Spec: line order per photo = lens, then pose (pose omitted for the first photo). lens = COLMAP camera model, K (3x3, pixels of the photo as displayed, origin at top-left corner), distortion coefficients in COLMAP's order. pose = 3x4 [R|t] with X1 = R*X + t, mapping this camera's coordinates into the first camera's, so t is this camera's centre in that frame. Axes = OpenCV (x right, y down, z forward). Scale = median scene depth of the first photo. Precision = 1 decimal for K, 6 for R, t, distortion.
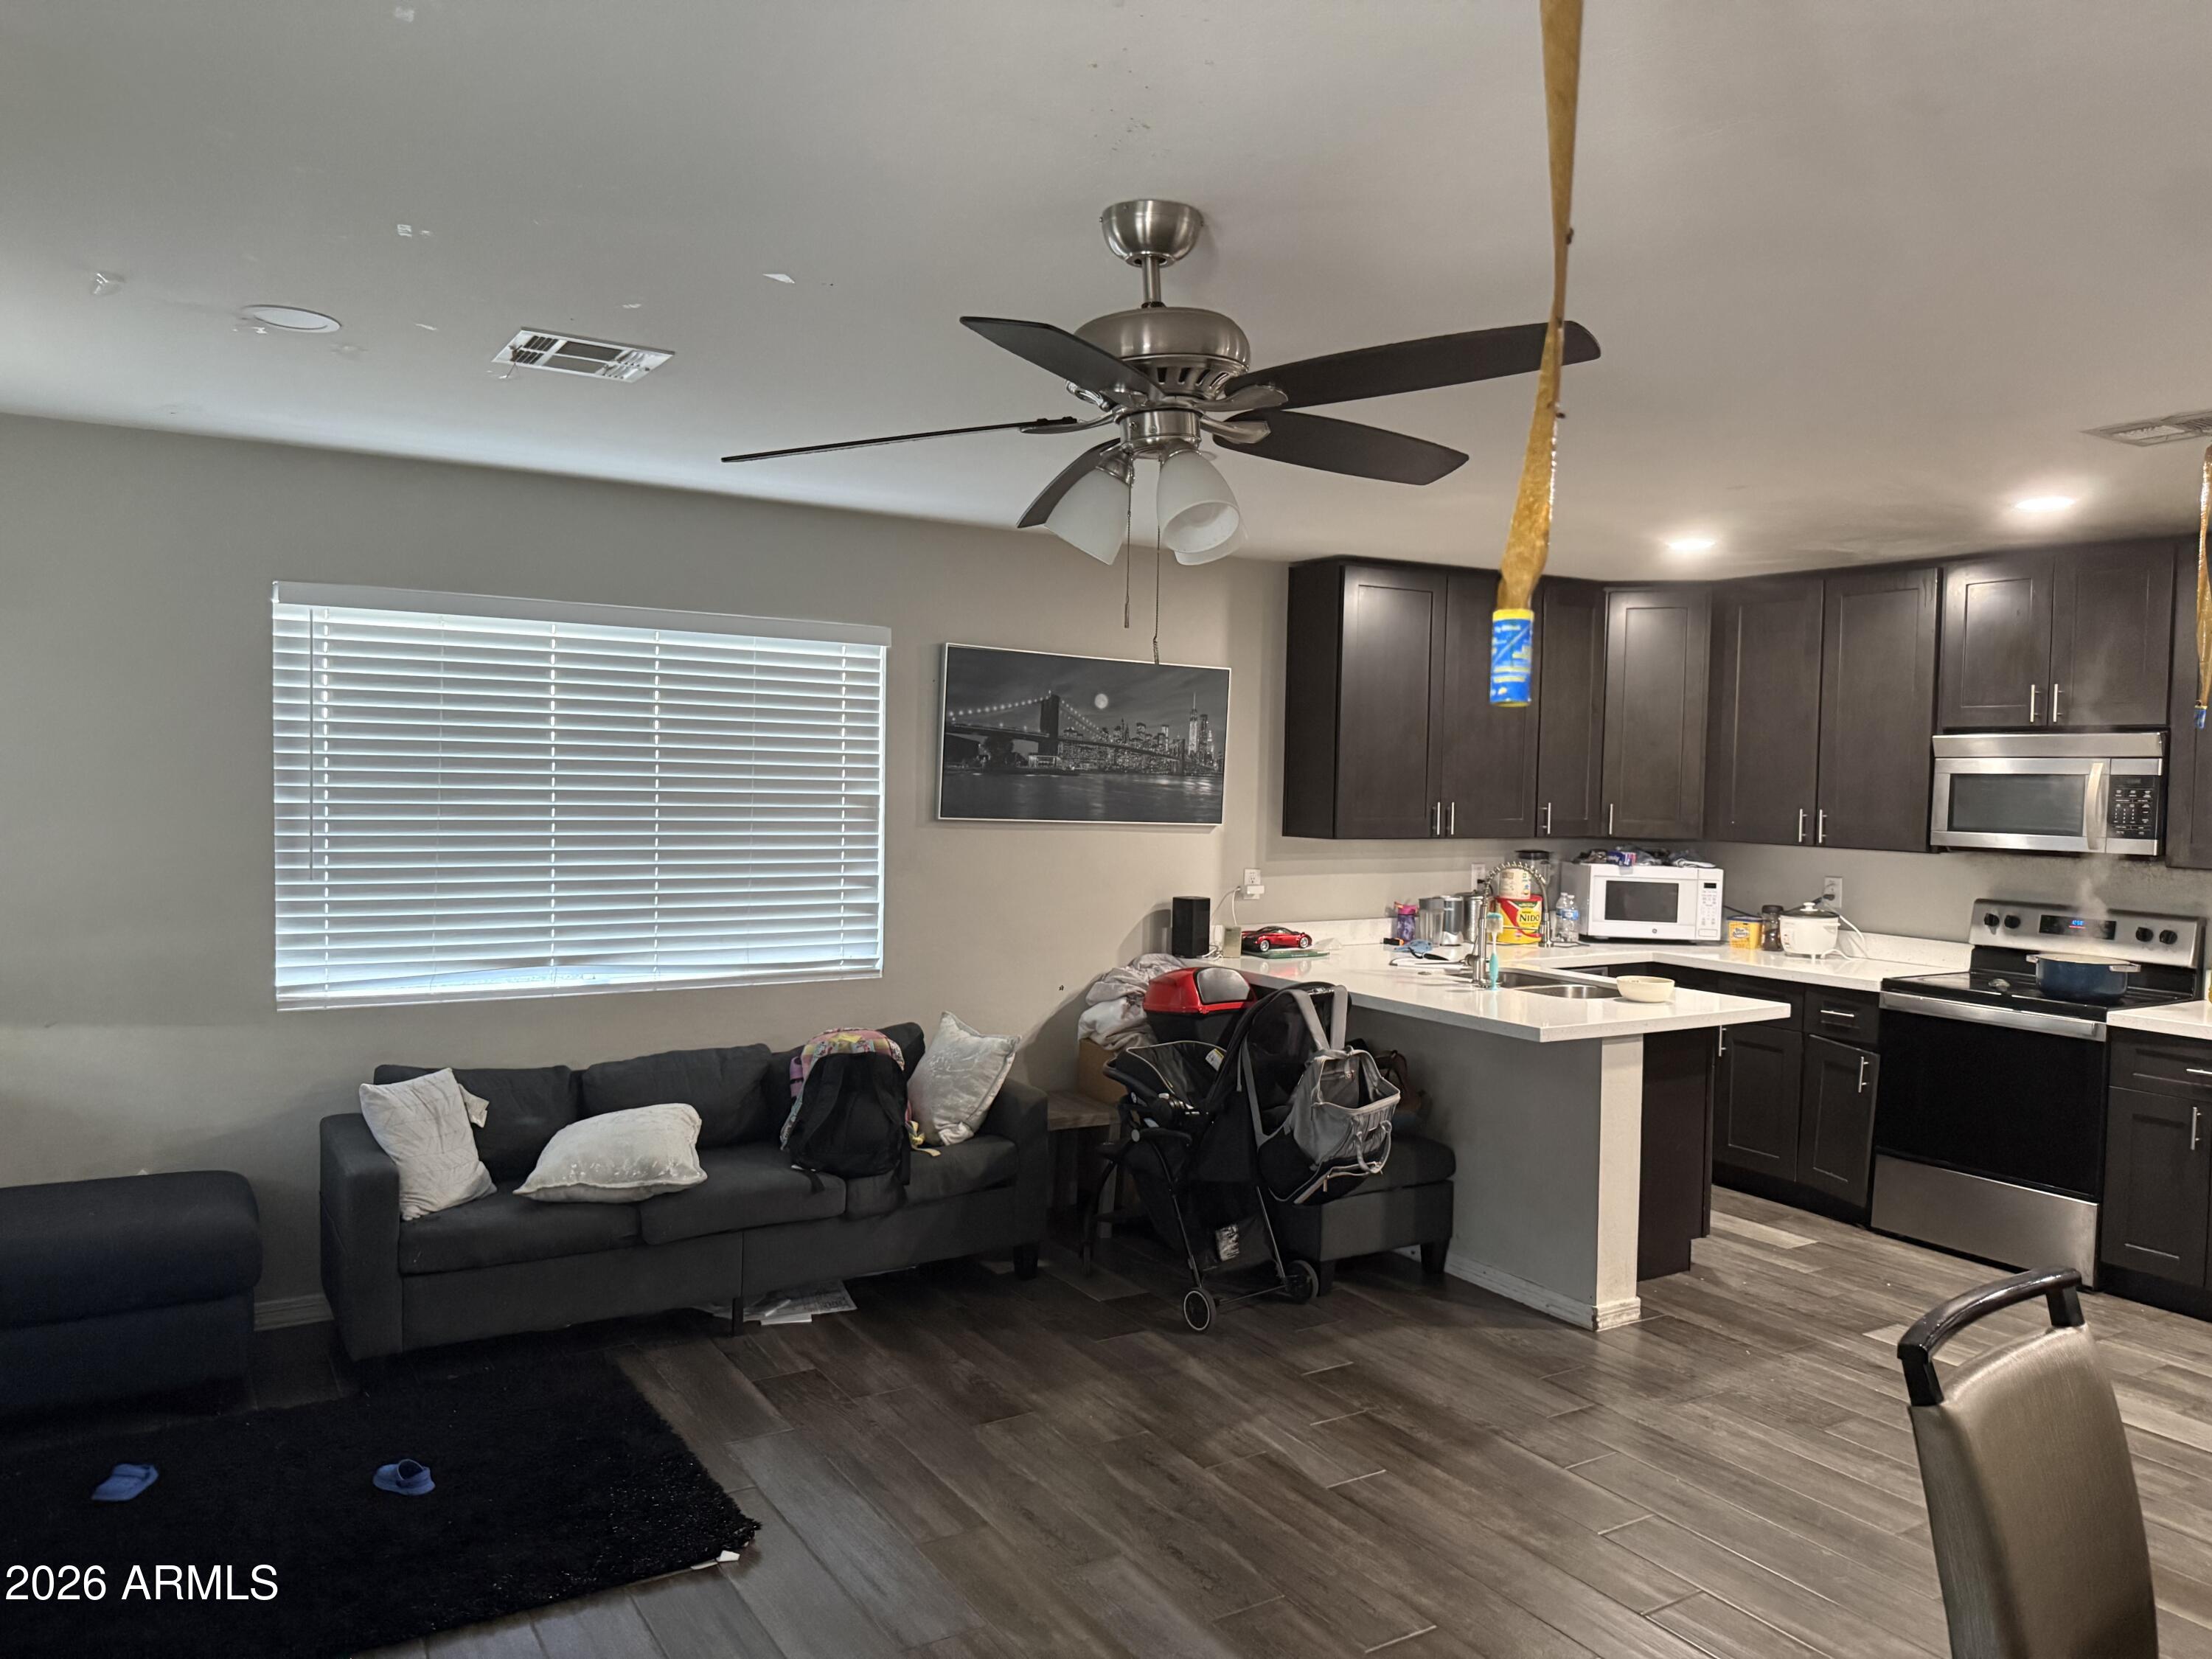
lens RADIAL K [[1580.0, 0, 1103.0], [0, 1580.0, 811.7], [0, 0, 1]] dist [0.092342, -0.143191]
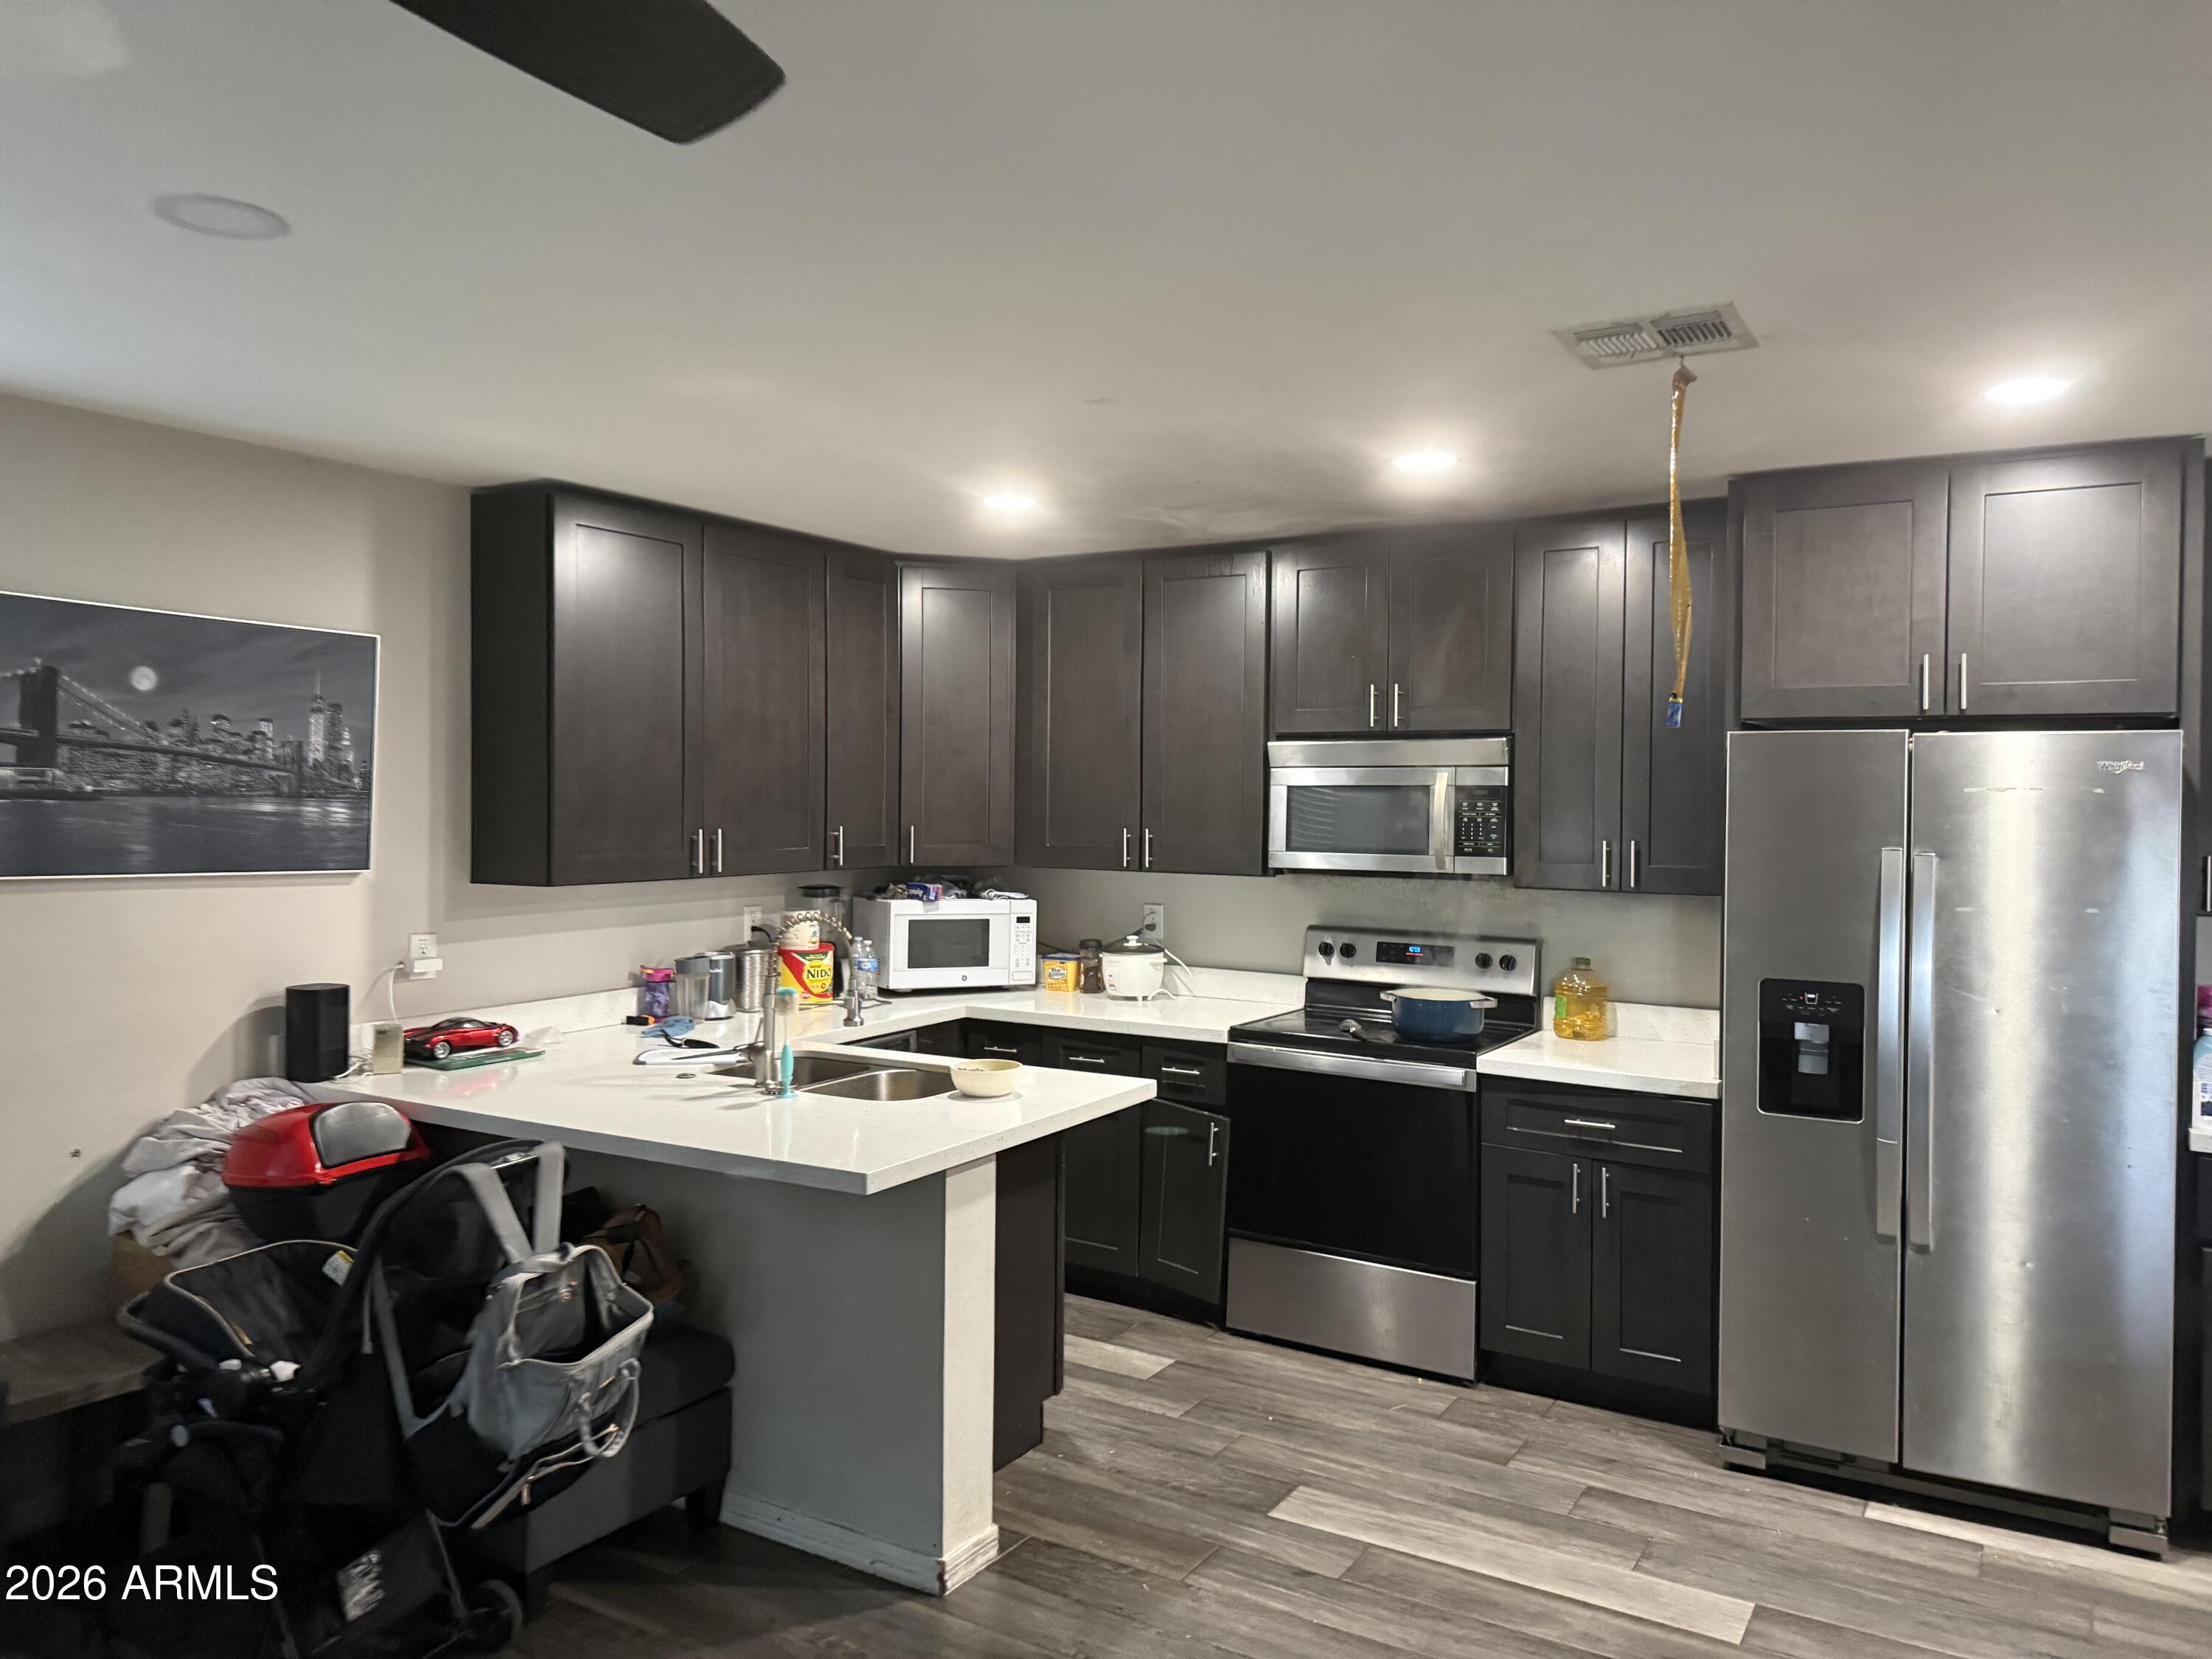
lens RADIAL K [[1580.0, 0, 1103.0], [0, 1580.0, 811.7], [0, 0, 1]] dist [0.092342, -0.143191]
pose [[0.893371, -0.016402, 0.449020, 0.052625], [0.019744, 0.999801, -0.002762, -0.009408], [-0.448885, 0.011333, 0.893518, 0.284940]]
